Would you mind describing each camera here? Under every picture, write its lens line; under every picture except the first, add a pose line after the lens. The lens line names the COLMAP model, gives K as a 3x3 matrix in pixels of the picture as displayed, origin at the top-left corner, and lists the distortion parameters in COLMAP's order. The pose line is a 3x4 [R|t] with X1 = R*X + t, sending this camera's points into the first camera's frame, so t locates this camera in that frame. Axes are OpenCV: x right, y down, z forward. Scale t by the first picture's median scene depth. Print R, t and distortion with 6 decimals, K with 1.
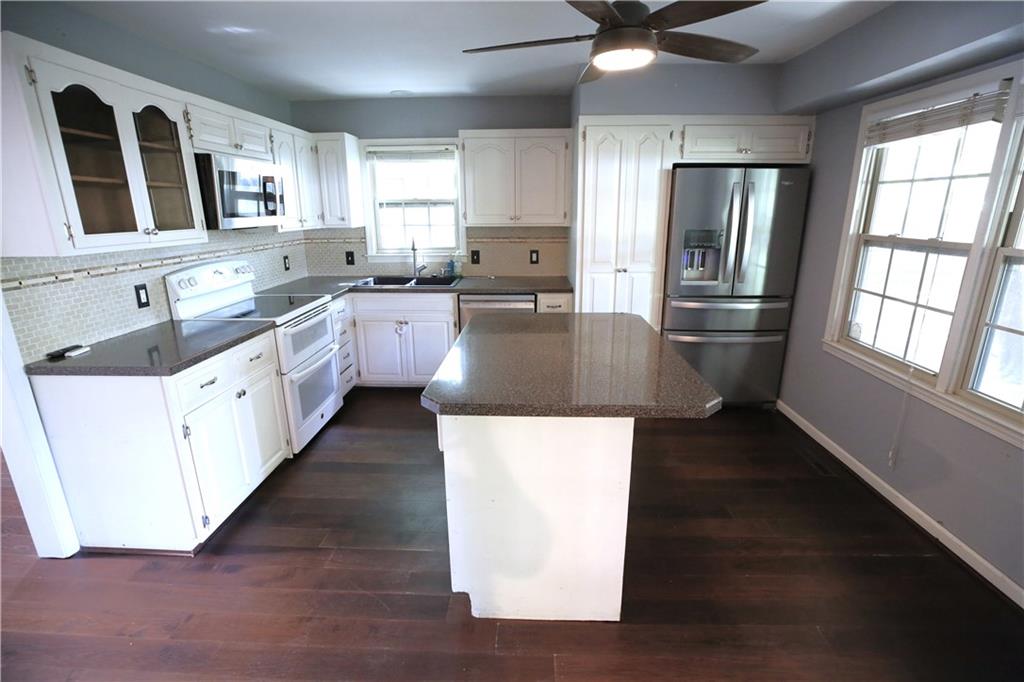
lens RADIAL K [[472.5, 0, 509.4], [0, 472.5, 343.0], [0, 0, 1]] dist [-0.041887, 0.012495]
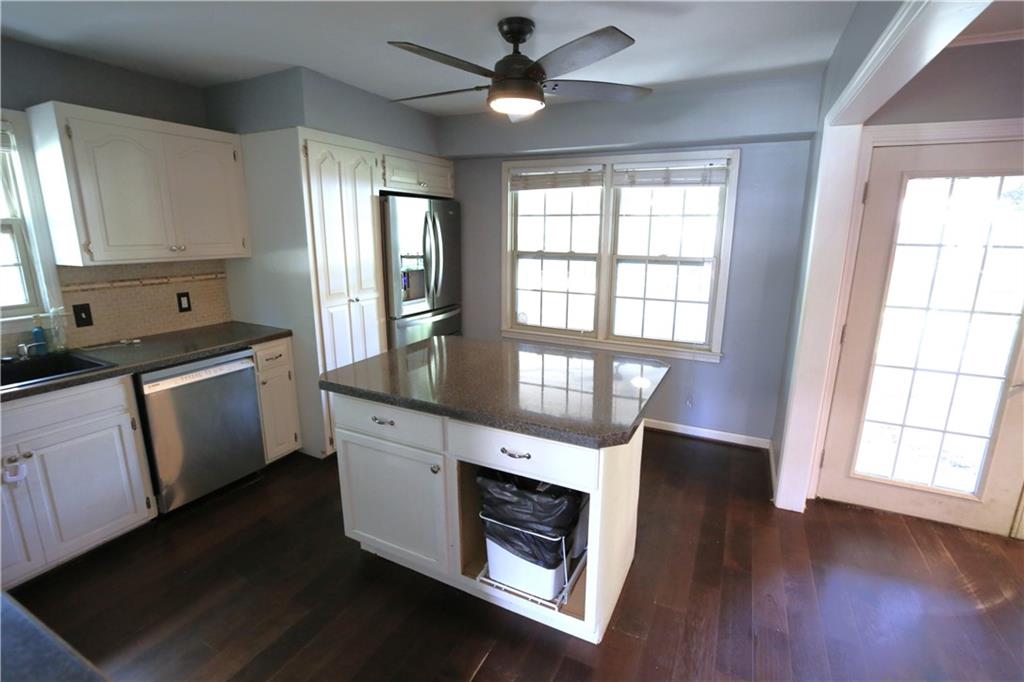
lens RADIAL K [[472.5, 0, 509.4], [0, 472.5, 343.0], [0, 0, 1]] dist [-0.041887, 0.012495]
pose [[0.406514, -0.204786, 0.890398, -0.521755], [0.244375, 0.963420, 0.110011, -0.108275], [-0.880357, 0.172870, 0.441688, 0.362324]]
